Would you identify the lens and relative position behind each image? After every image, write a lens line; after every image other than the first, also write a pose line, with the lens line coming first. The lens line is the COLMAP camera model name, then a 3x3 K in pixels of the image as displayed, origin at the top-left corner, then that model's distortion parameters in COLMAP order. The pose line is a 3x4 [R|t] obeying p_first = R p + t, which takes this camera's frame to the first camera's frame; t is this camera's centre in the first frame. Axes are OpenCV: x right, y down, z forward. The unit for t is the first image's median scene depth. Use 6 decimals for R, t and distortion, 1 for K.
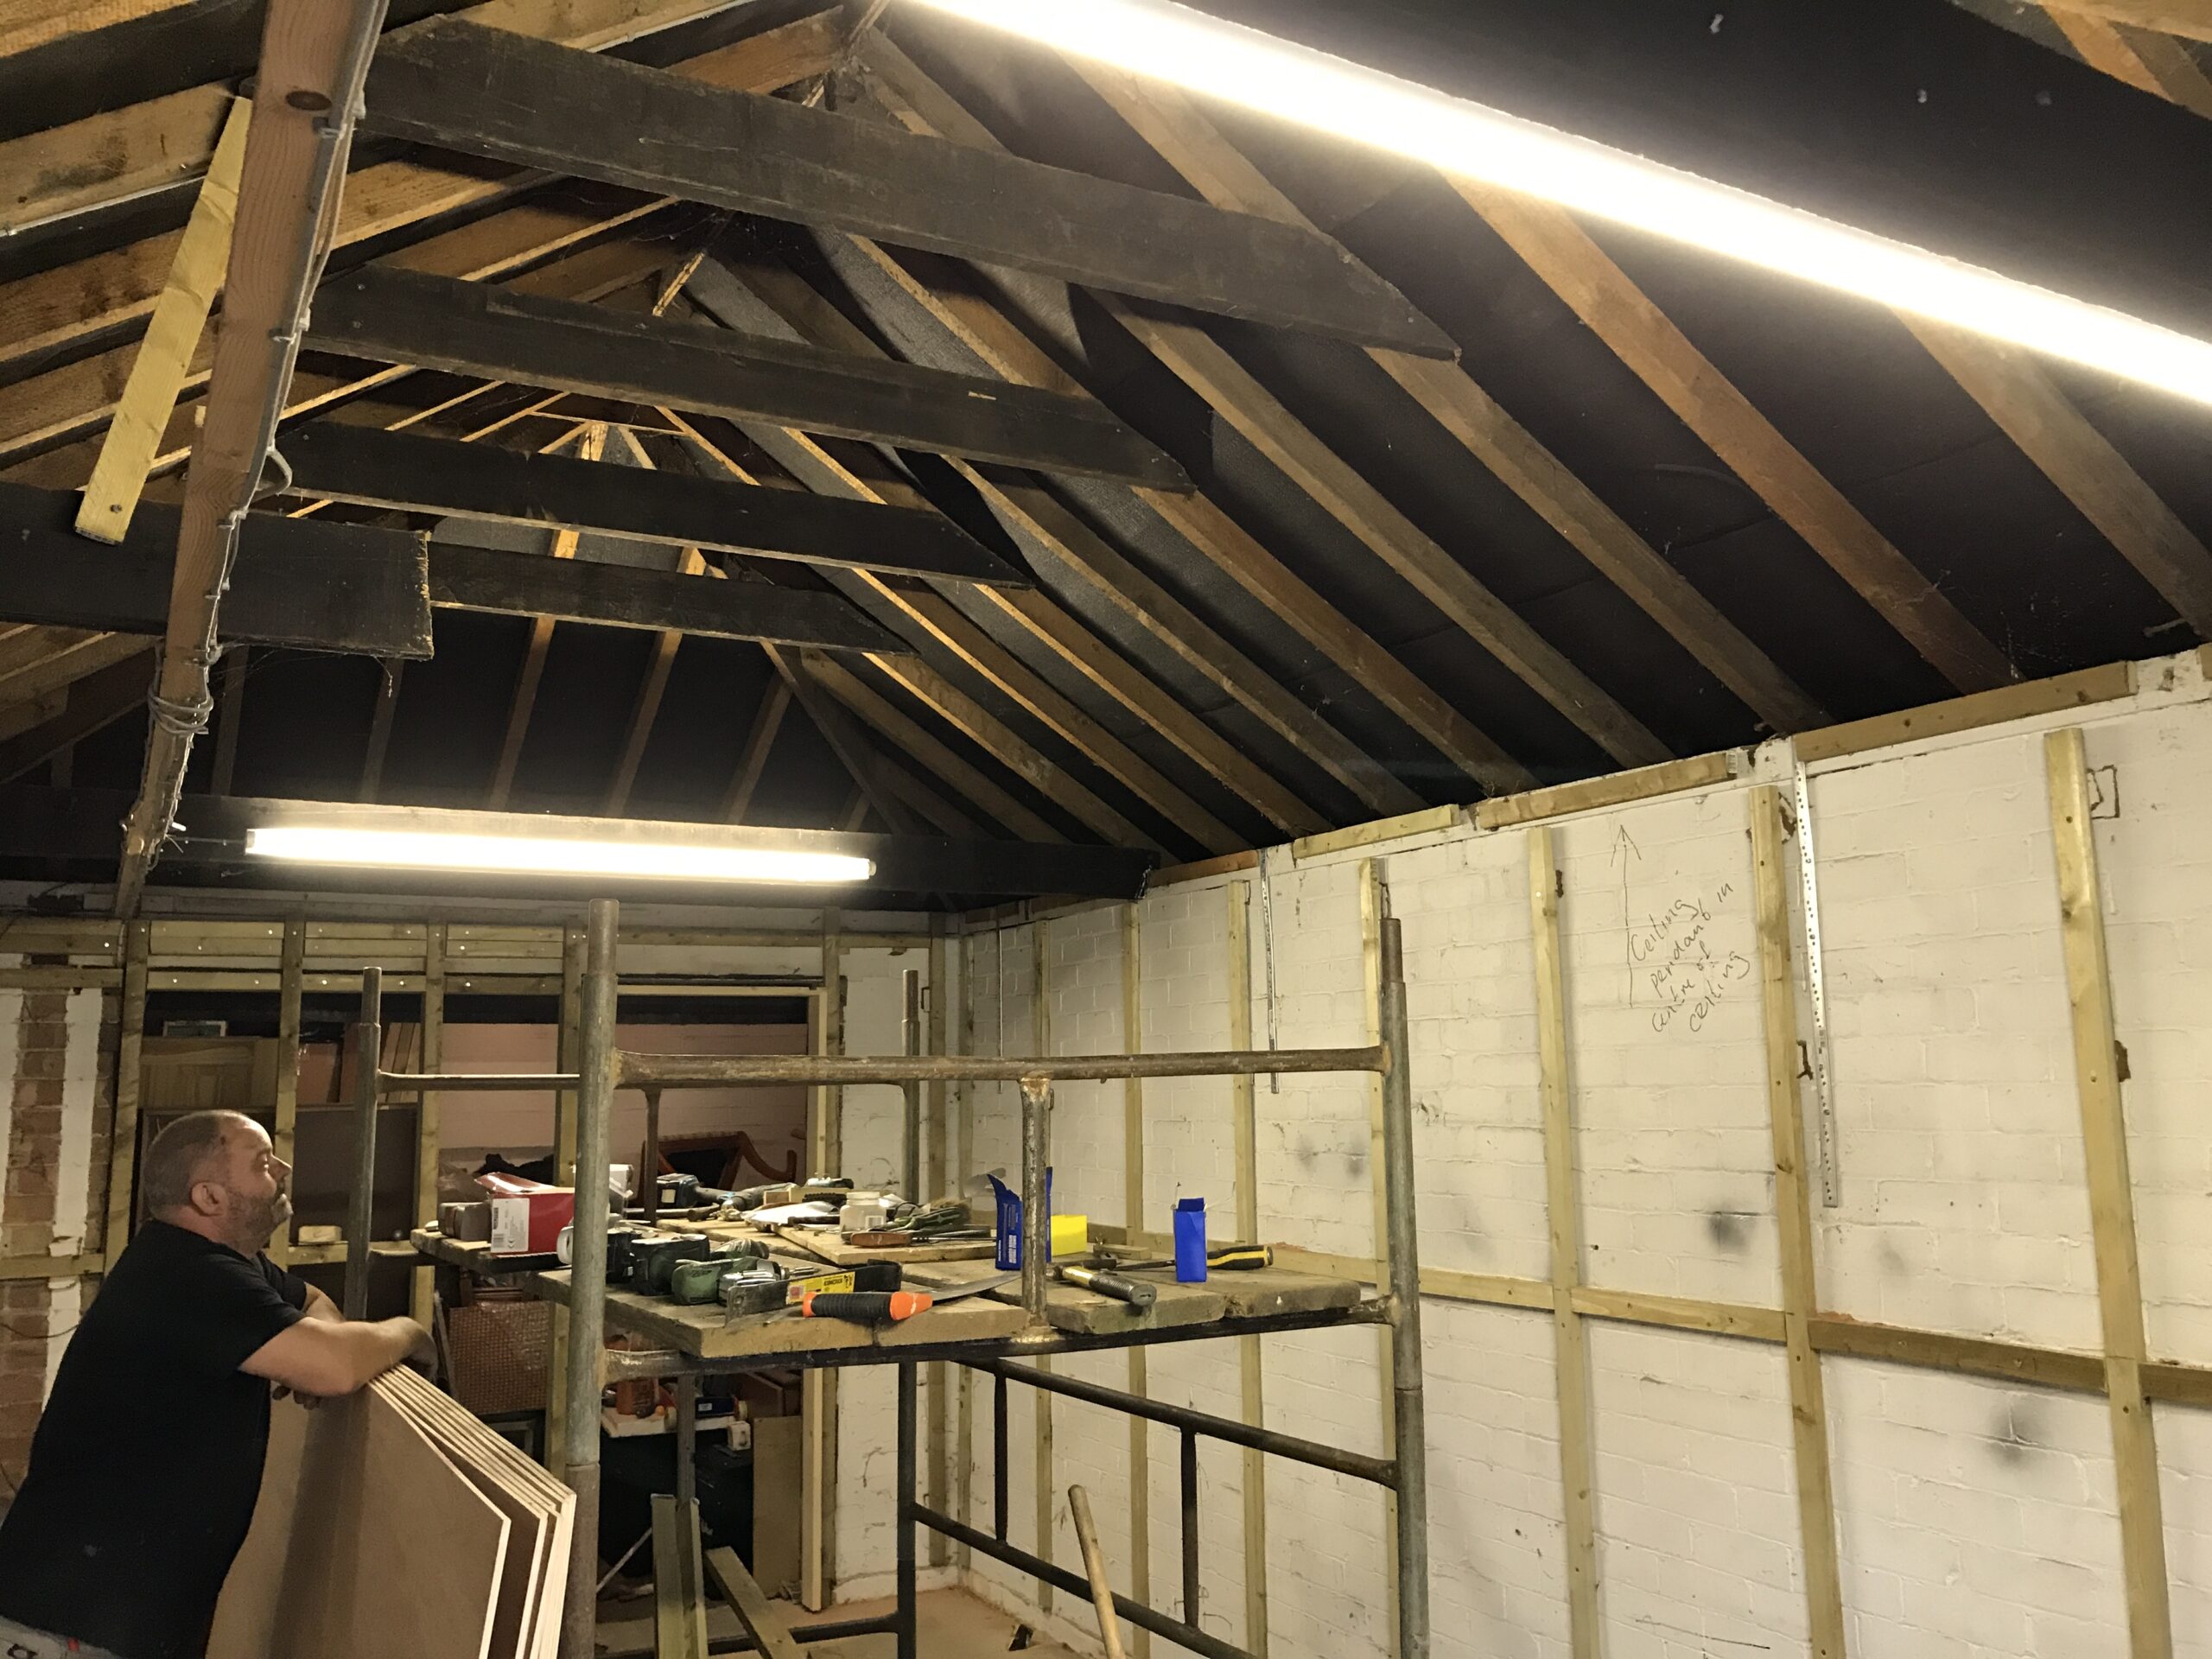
lens RADIAL K [[1806.6, 0, 1103.2], [0, 1806.6, 811.0], [0, 0, 1]] dist [0.029422, -0.031134]
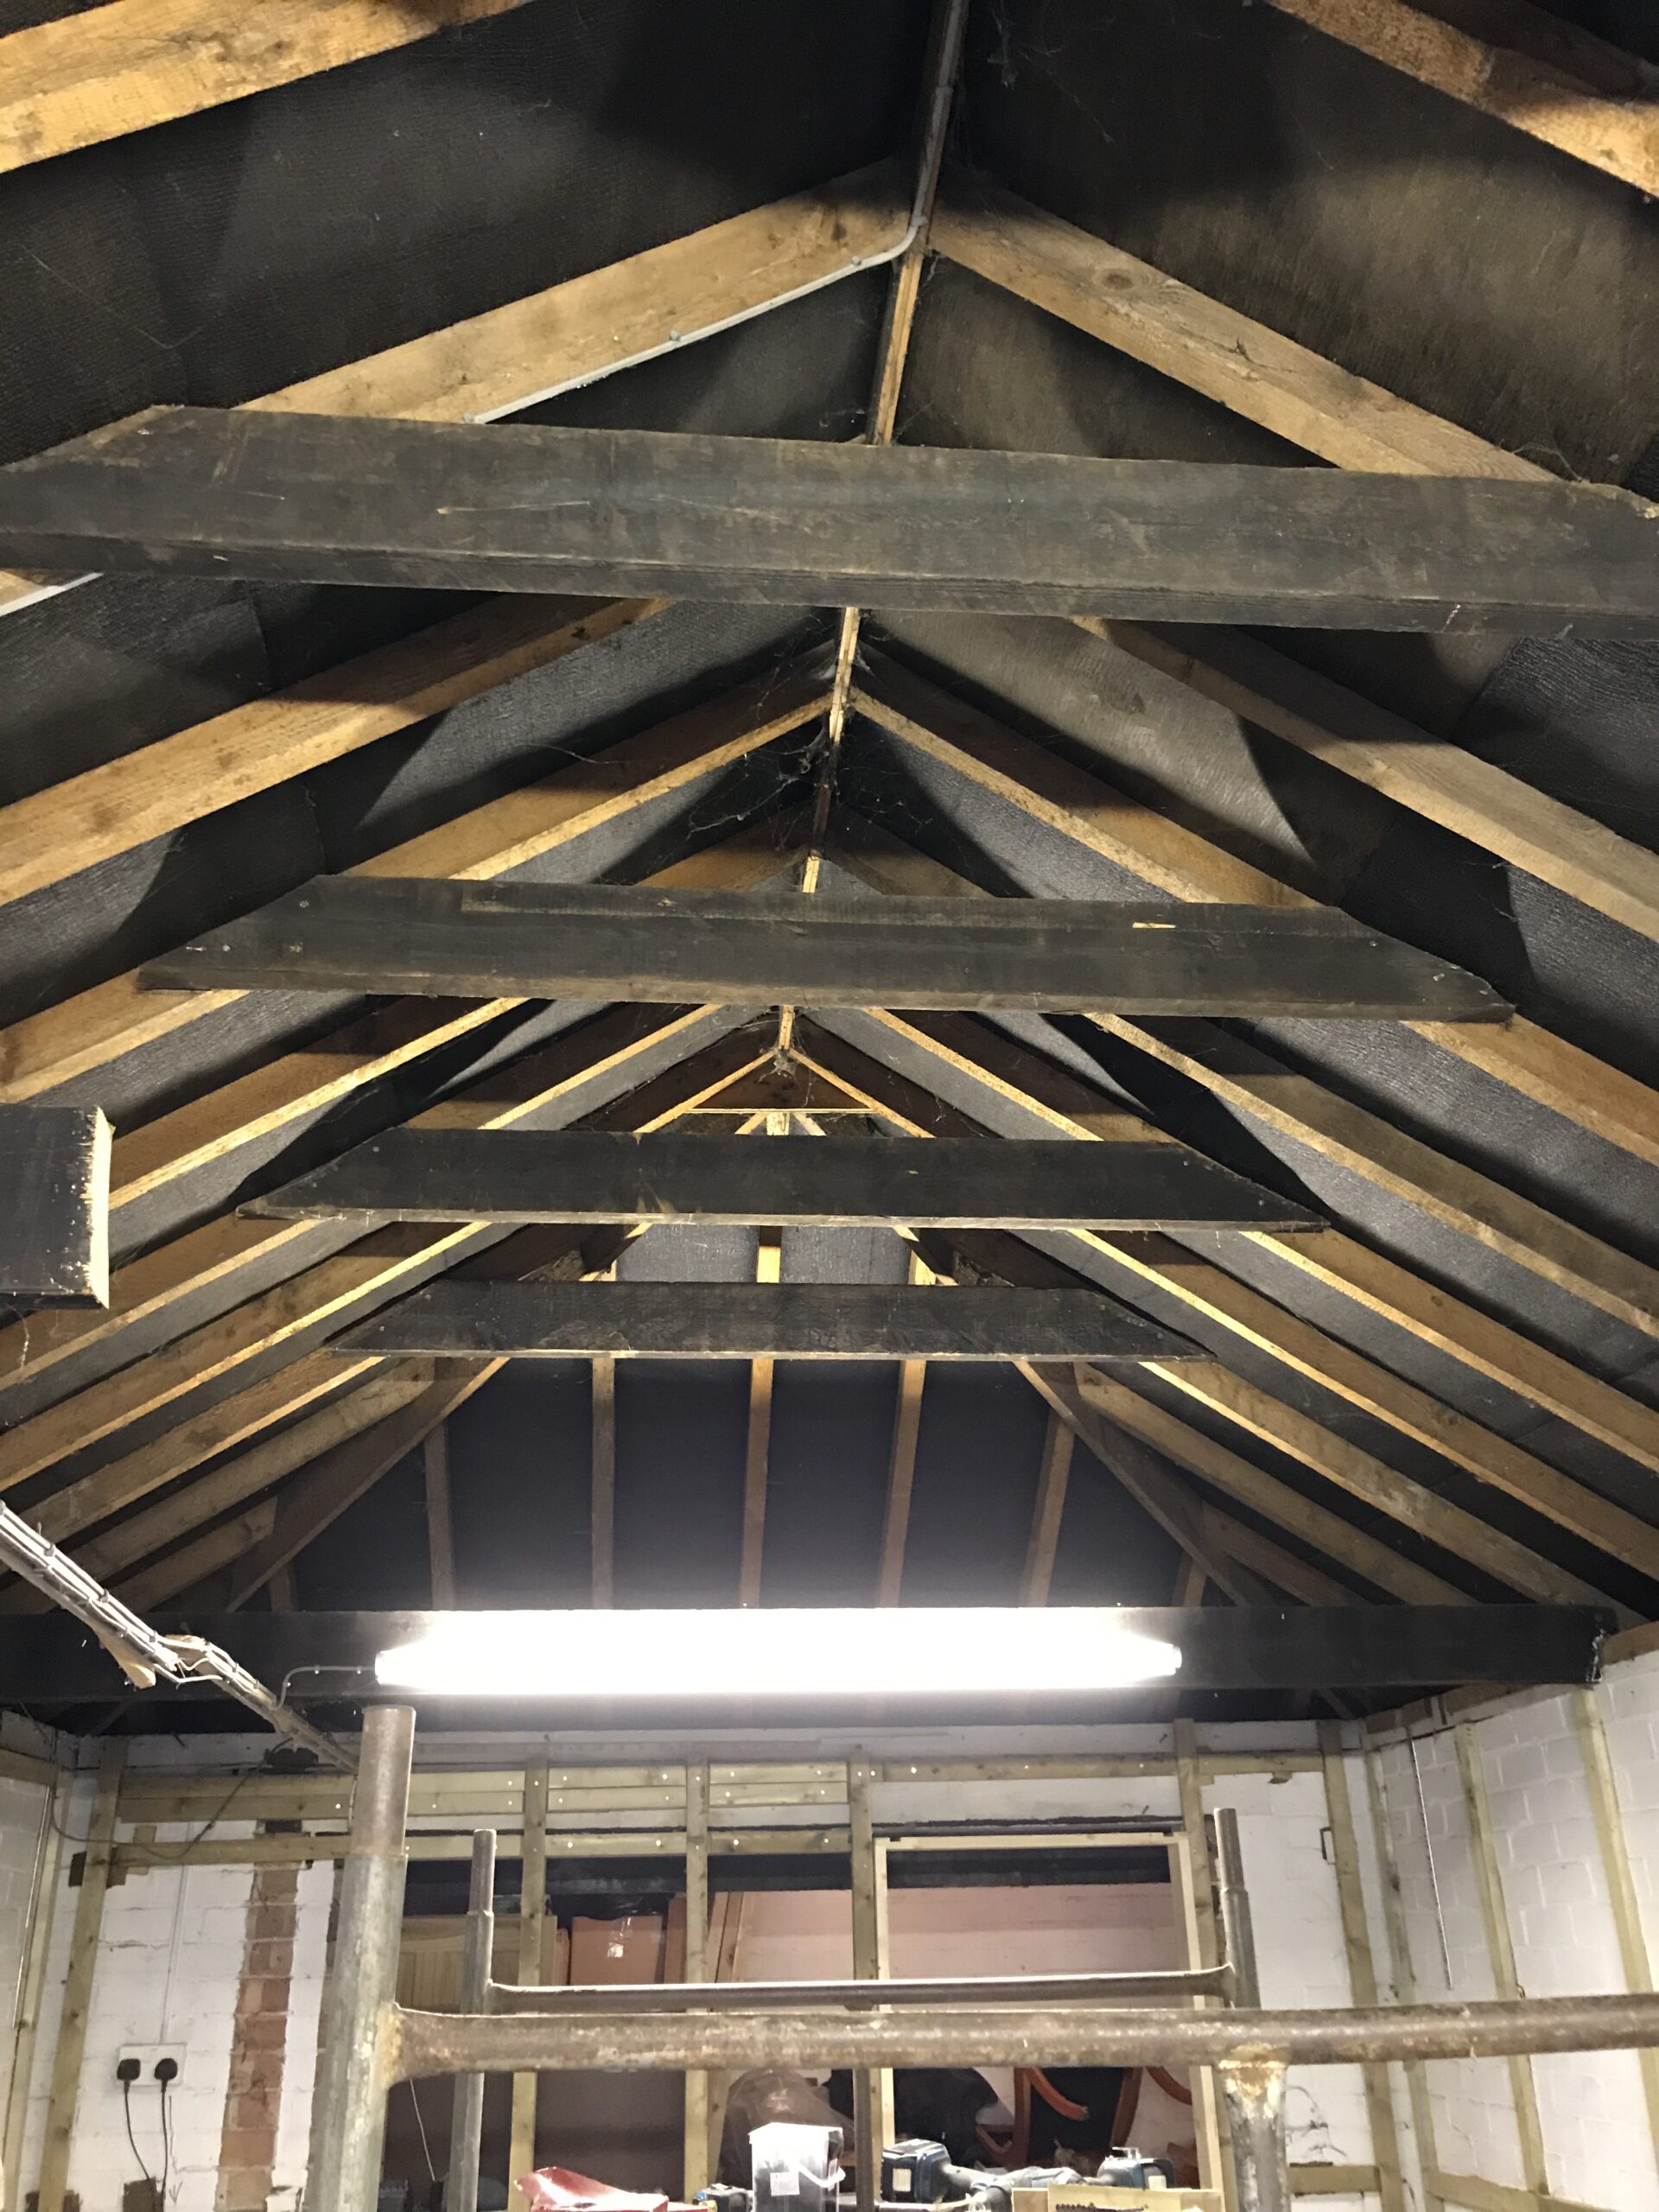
lens RADIAL K [[1806.6, 0, 838.6], [0, 1806.6, 1087.9], [0, 0, 1]] dist [0.029422, -0.031134]
pose [[0.921295, -0.173007, -0.348259, 0.037468], [0.066997, 0.952806, -0.296096, 0.020456], [0.383050, 0.249460, 0.889406, 0.245760]]
